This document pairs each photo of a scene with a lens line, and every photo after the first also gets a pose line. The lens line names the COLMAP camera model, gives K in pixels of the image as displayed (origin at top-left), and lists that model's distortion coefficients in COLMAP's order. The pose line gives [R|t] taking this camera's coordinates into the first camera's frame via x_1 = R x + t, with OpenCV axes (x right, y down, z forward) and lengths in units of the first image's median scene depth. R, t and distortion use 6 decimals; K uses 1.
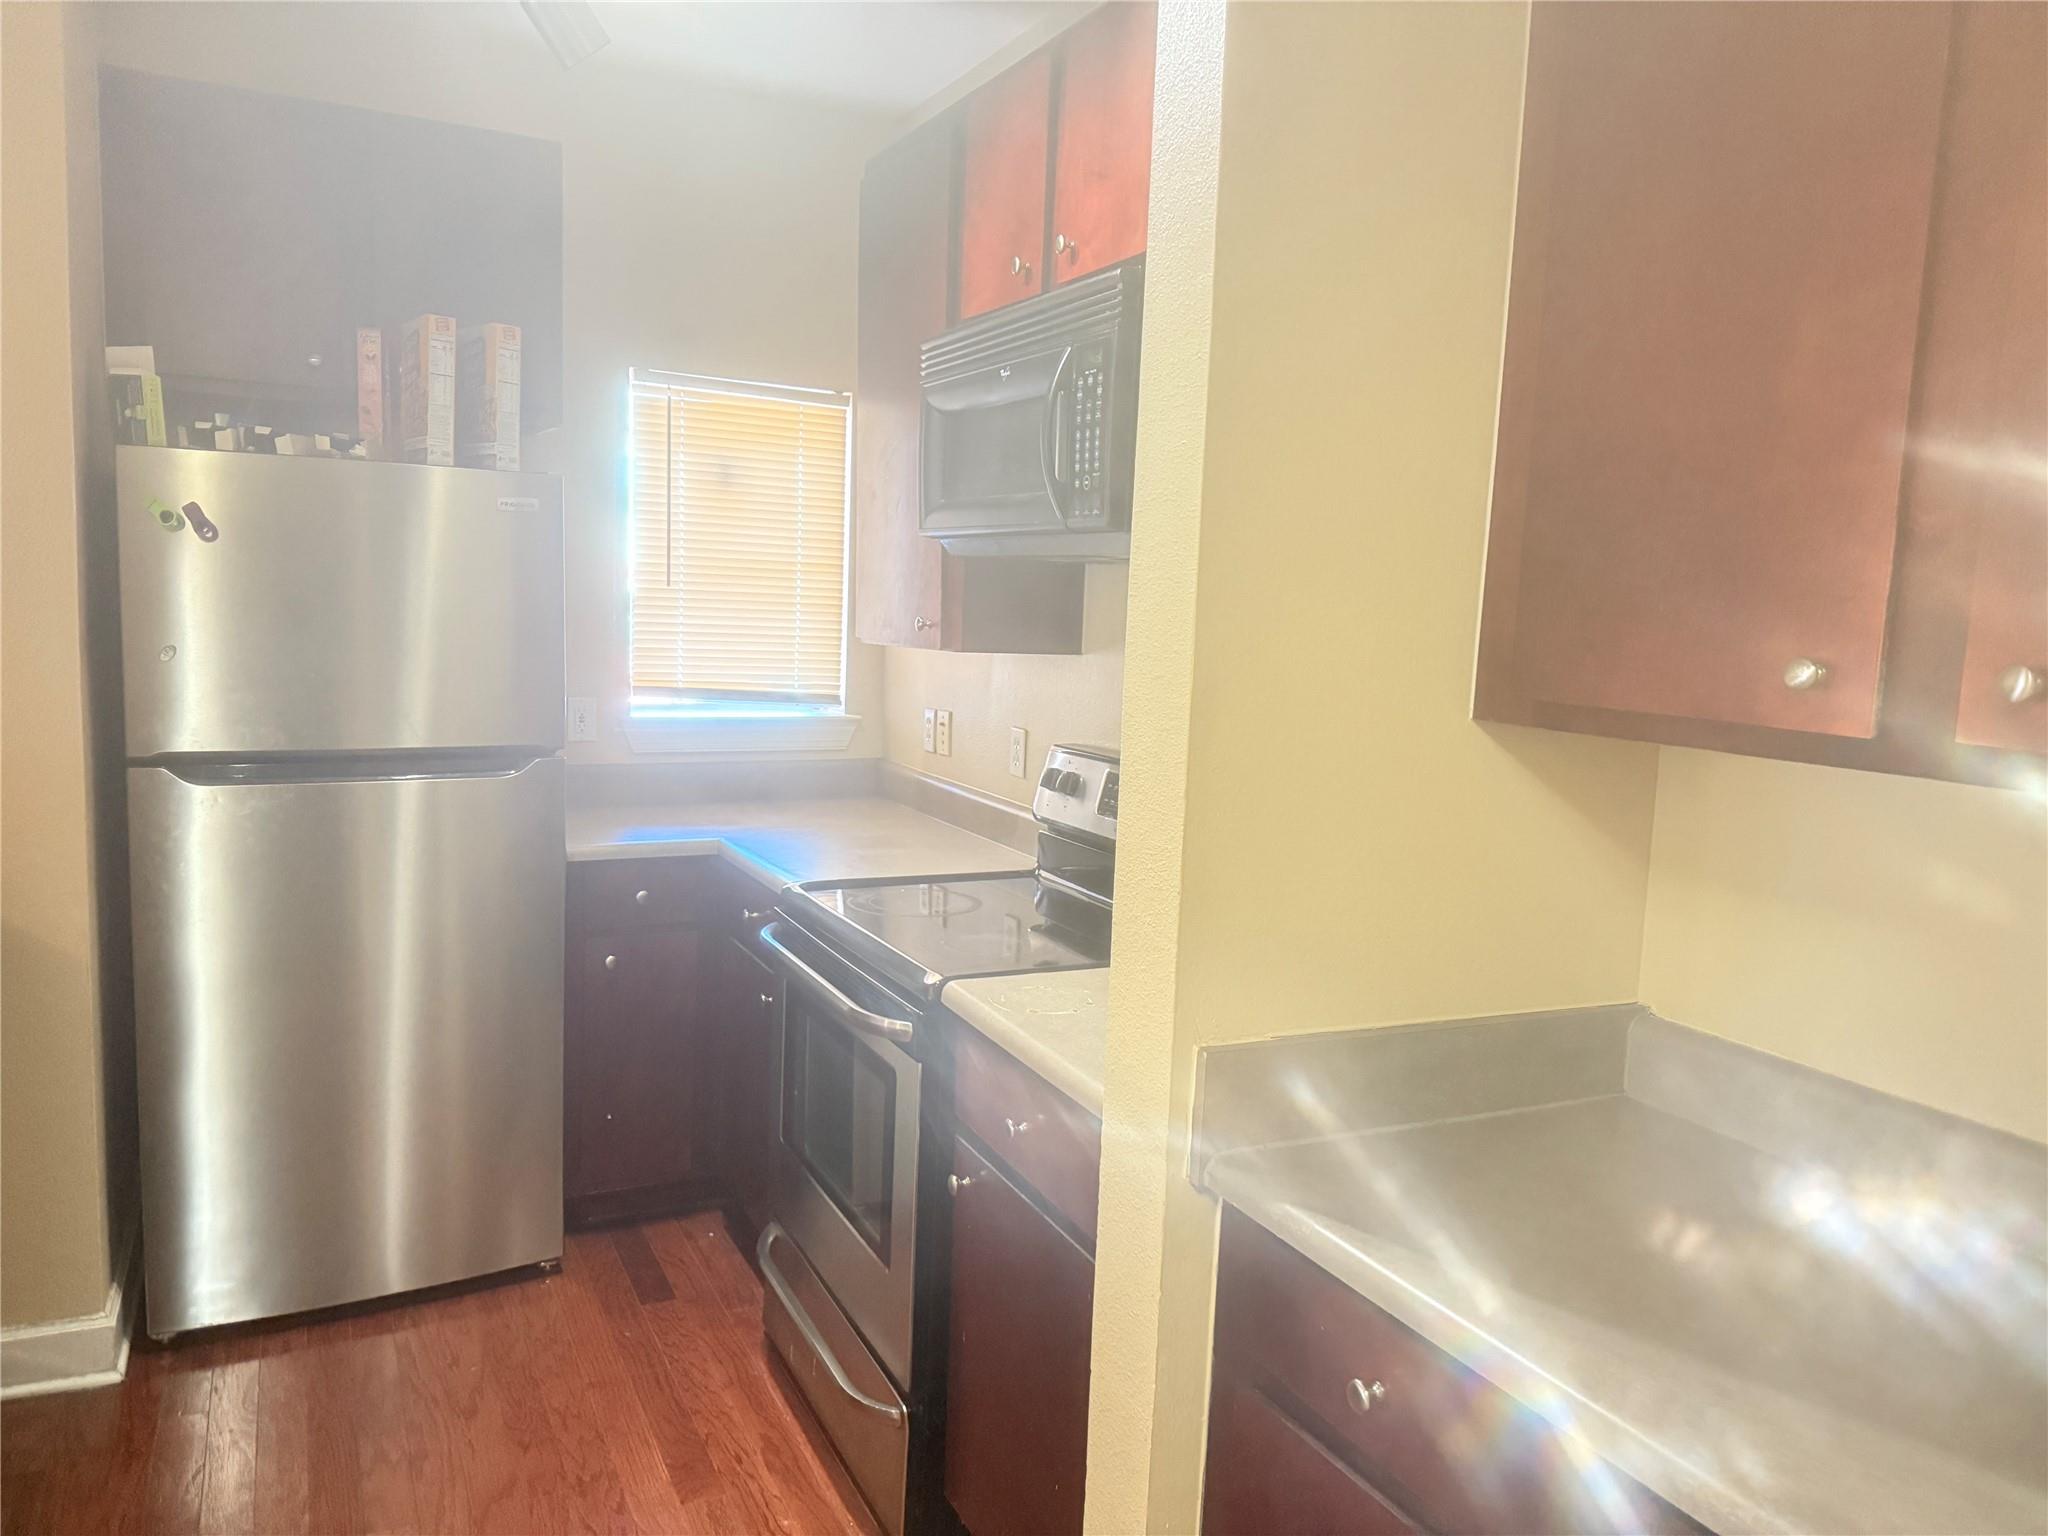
lens RADIAL K [[1434.5, 0, 1024.0], [0, 1434.5, 768.0], [0, 0, 1]] dist [0.110644, -0.182888]
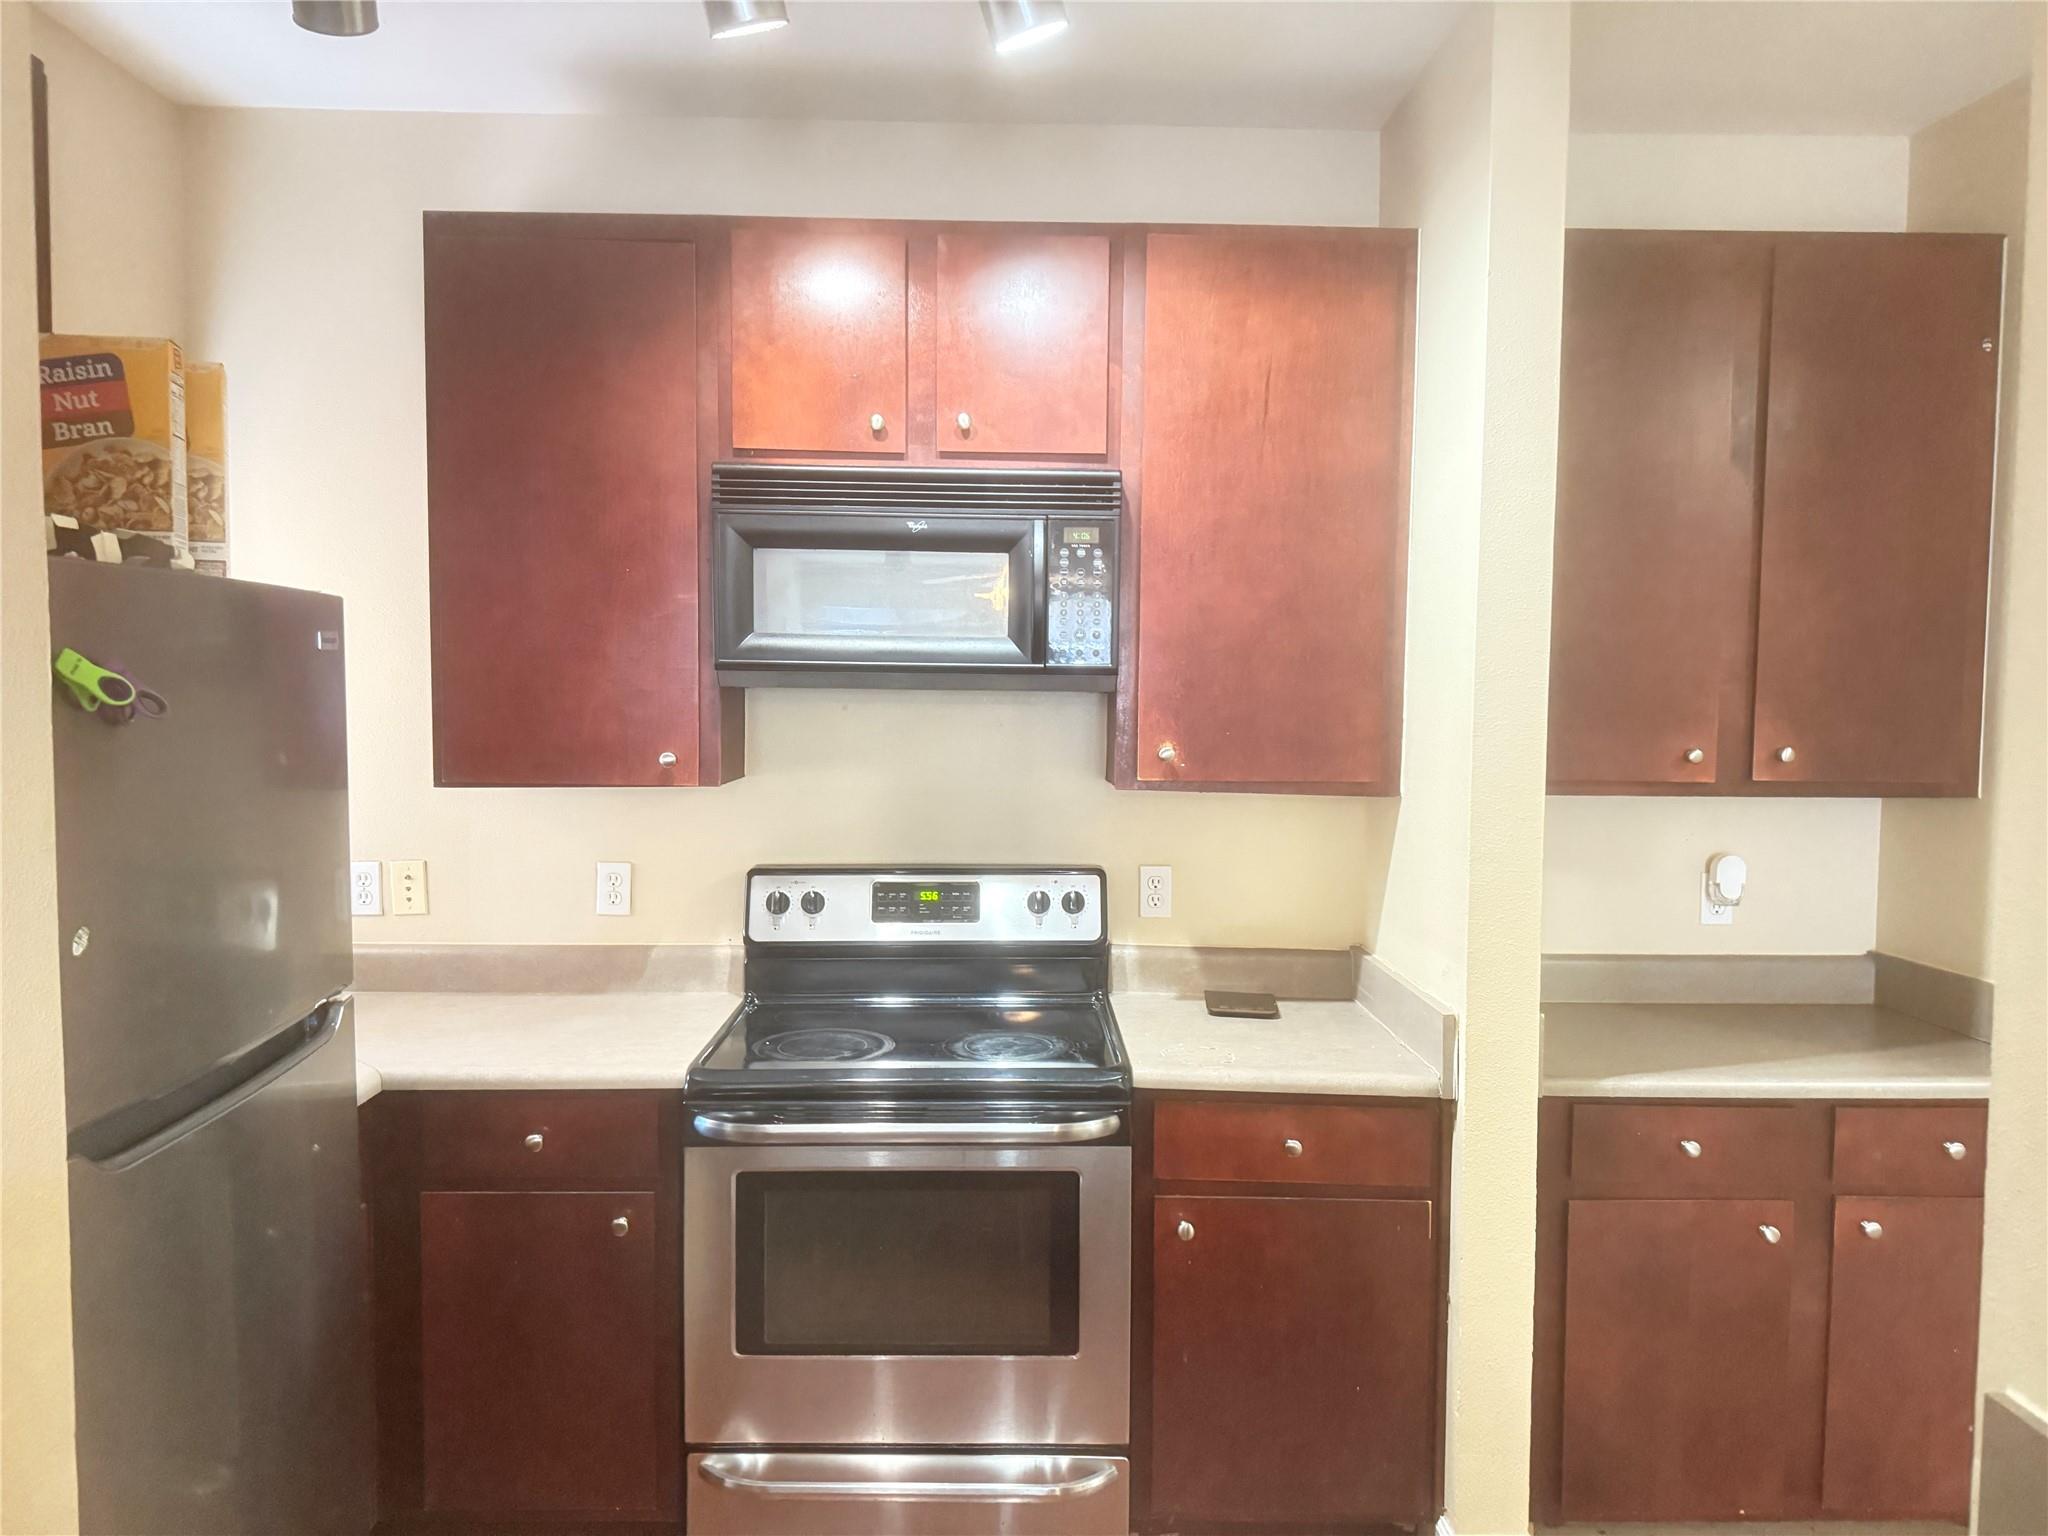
lens RADIAL K [[1441.4, 0, 1024.0], [0, 1441.4, 768.0], [0, 0, 1]] dist [0.066109, -0.109060]
pose [[0.414915, -0.089652, 0.905432, -0.892551], [0.113765, 0.992436, 0.046134, -0.123496], [-0.902720, 0.083865, 0.421976, 0.449121]]
